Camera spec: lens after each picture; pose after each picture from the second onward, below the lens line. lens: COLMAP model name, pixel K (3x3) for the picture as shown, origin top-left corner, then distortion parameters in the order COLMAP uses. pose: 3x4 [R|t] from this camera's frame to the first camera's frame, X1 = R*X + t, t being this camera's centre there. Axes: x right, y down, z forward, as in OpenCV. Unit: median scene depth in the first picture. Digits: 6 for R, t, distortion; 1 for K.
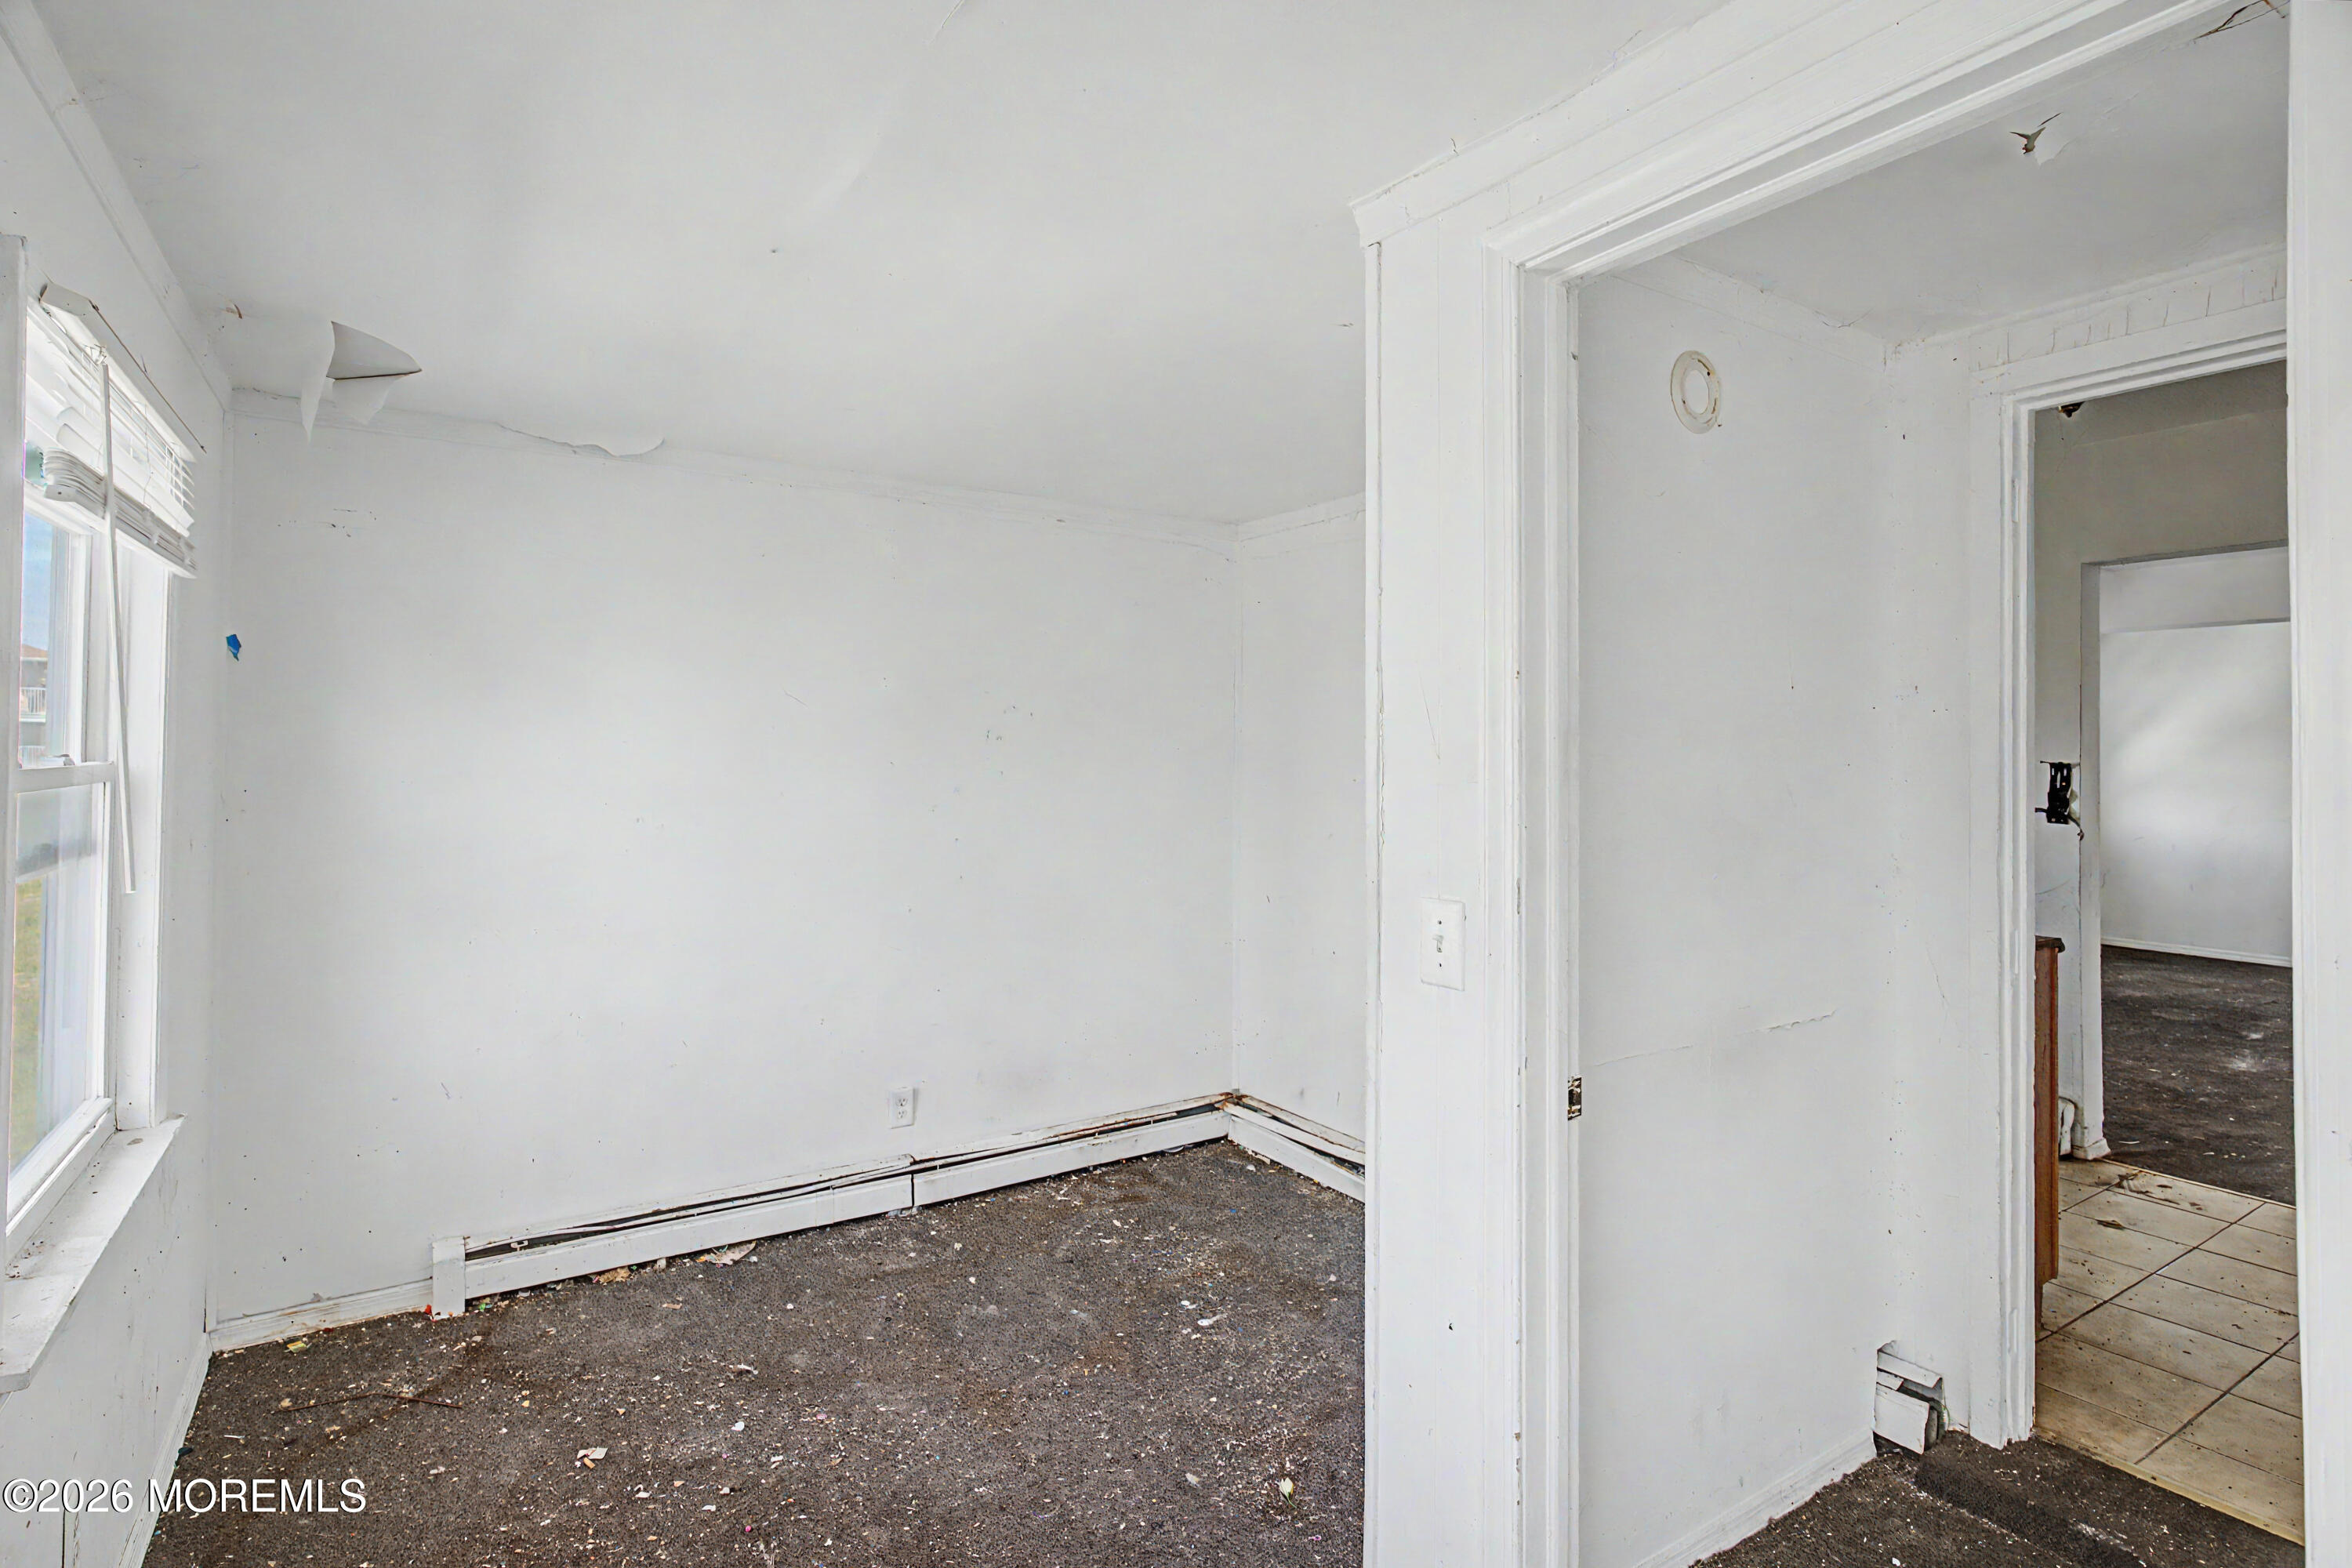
lens RADIAL K [[1150.6, 0, 1162.0], [0, 1150.6, 748.4], [0, 0, 1]] dist [-0.004912, 0.004522]
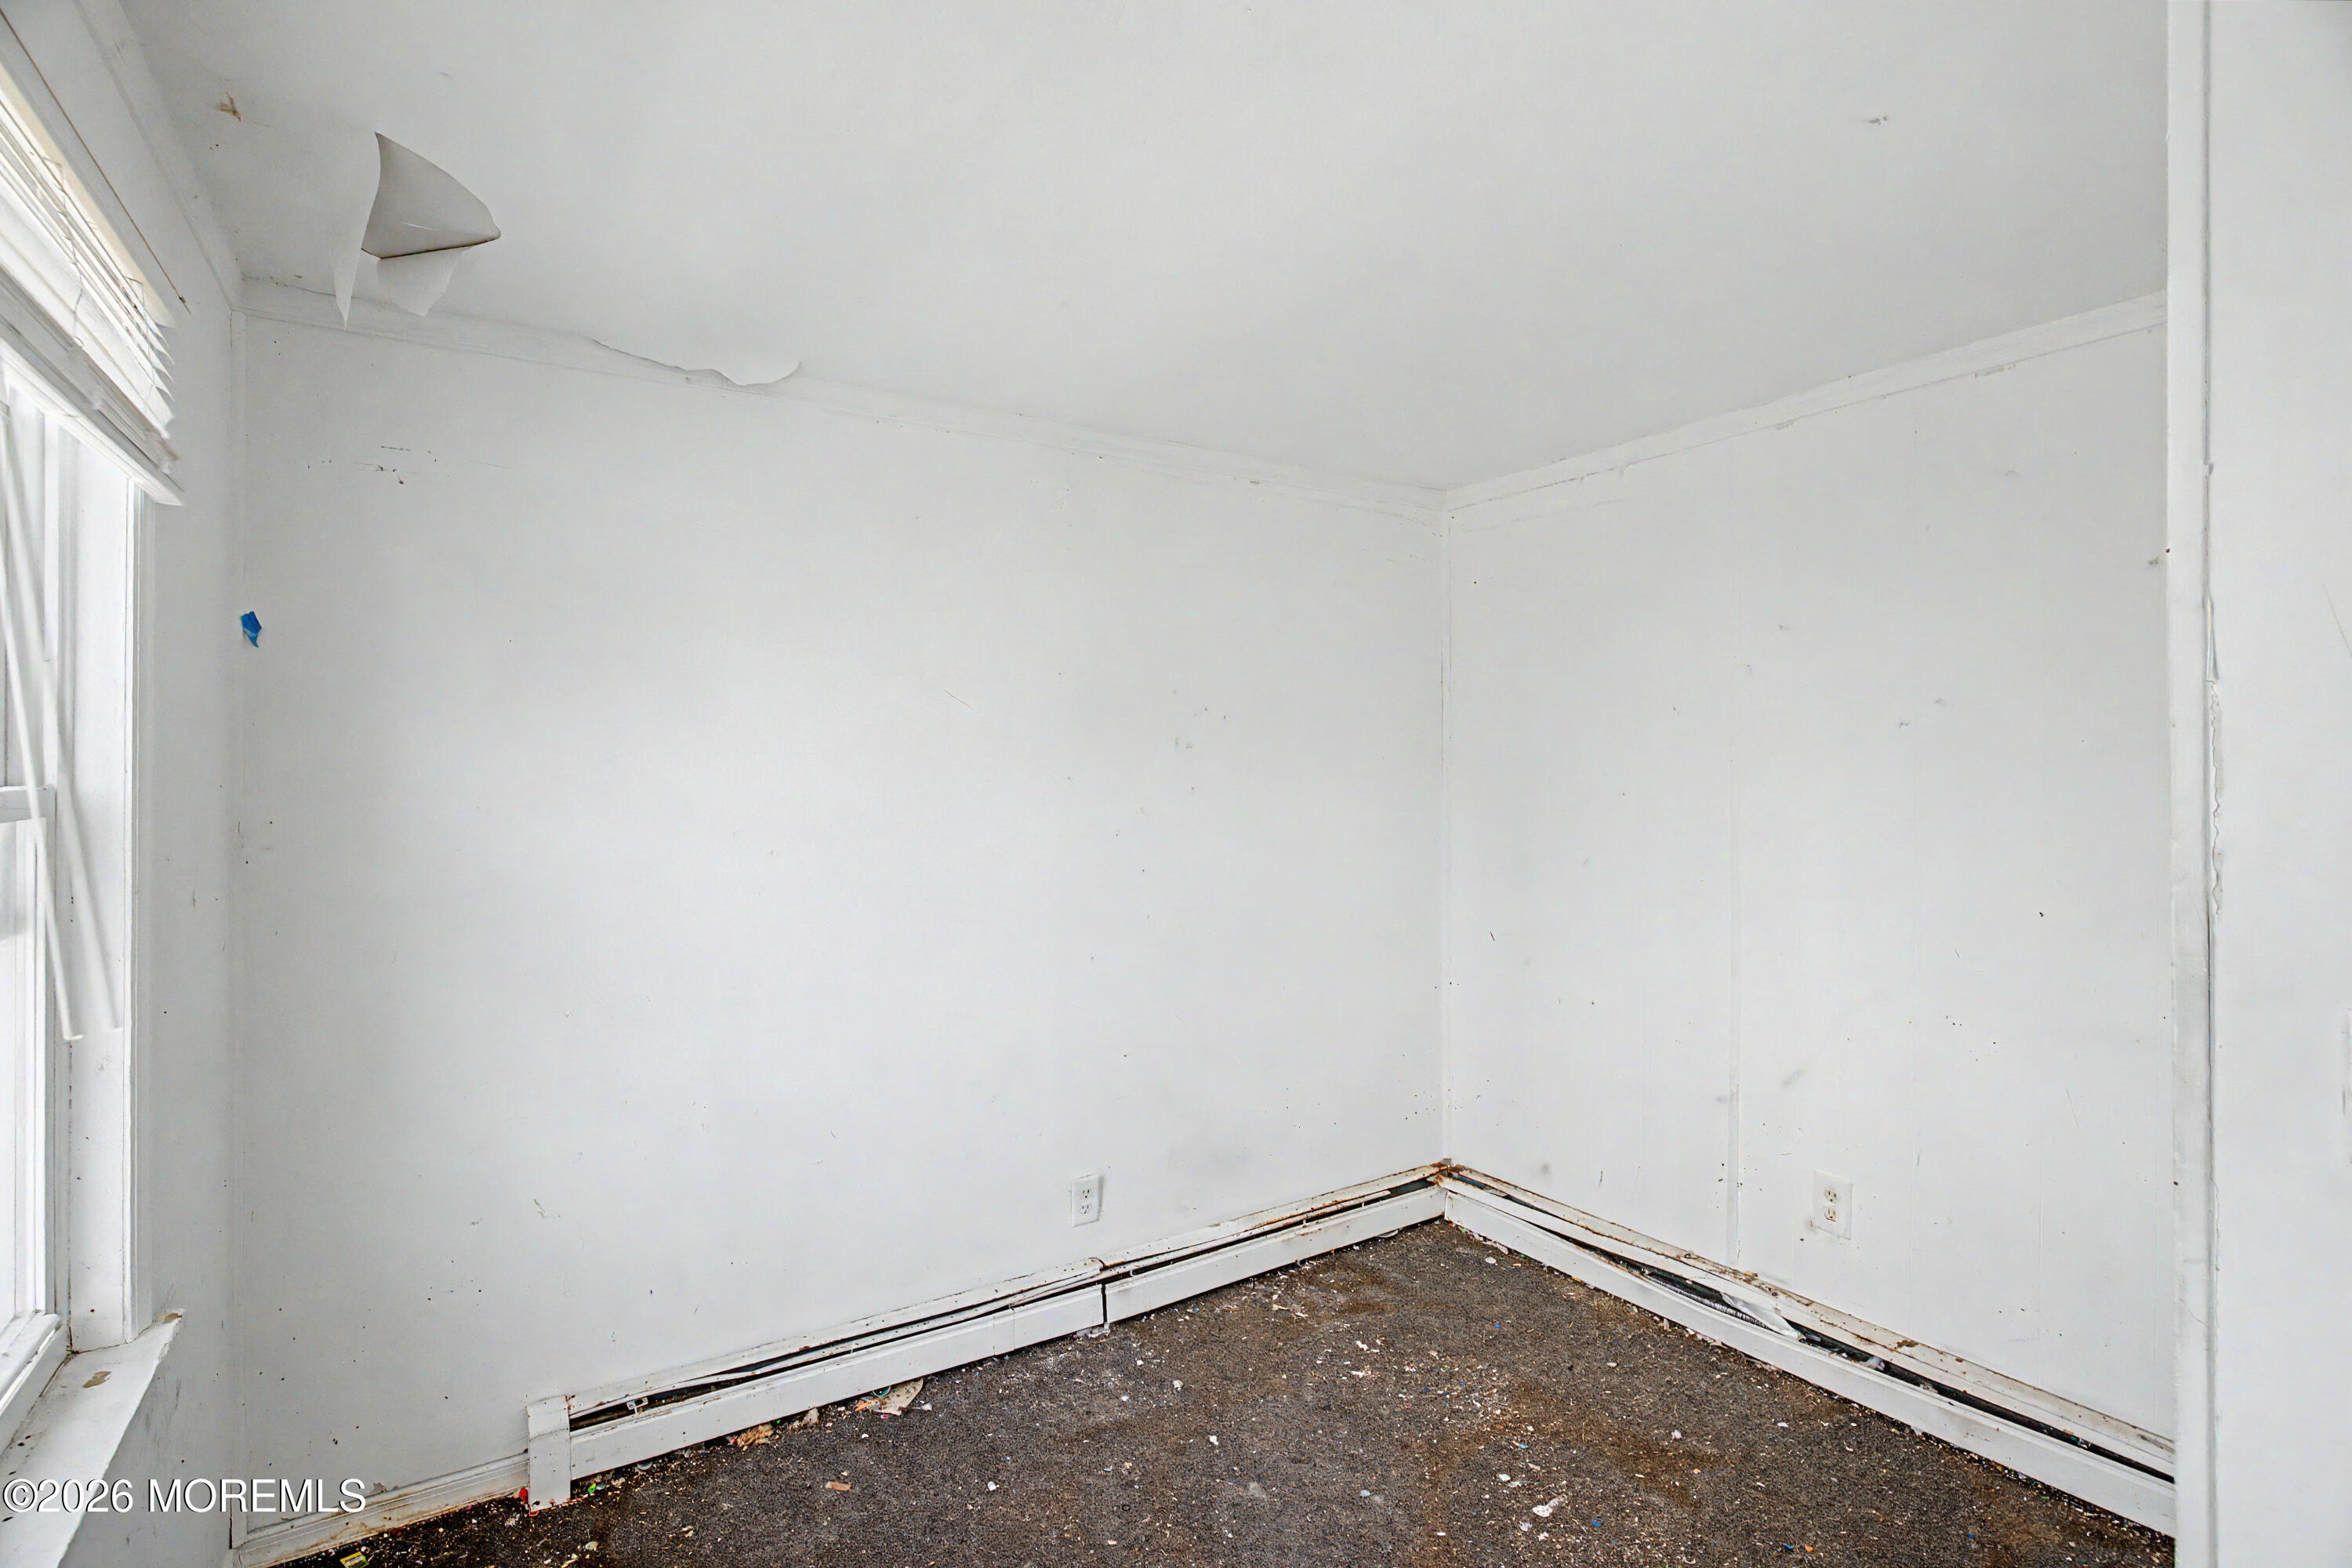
lens RADIAL K [[1150.6, 0, 1190.8], [0, 1150.6, 777.5], [0, 0, 1]] dist [-0.004912, 0.004522]
pose [[0.999926, -0.009202, -0.007899, -0.166886], [0.009313, 0.999858, 0.014048, 0.002368], [0.007769, -0.014120, 0.999870, 0.222433]]
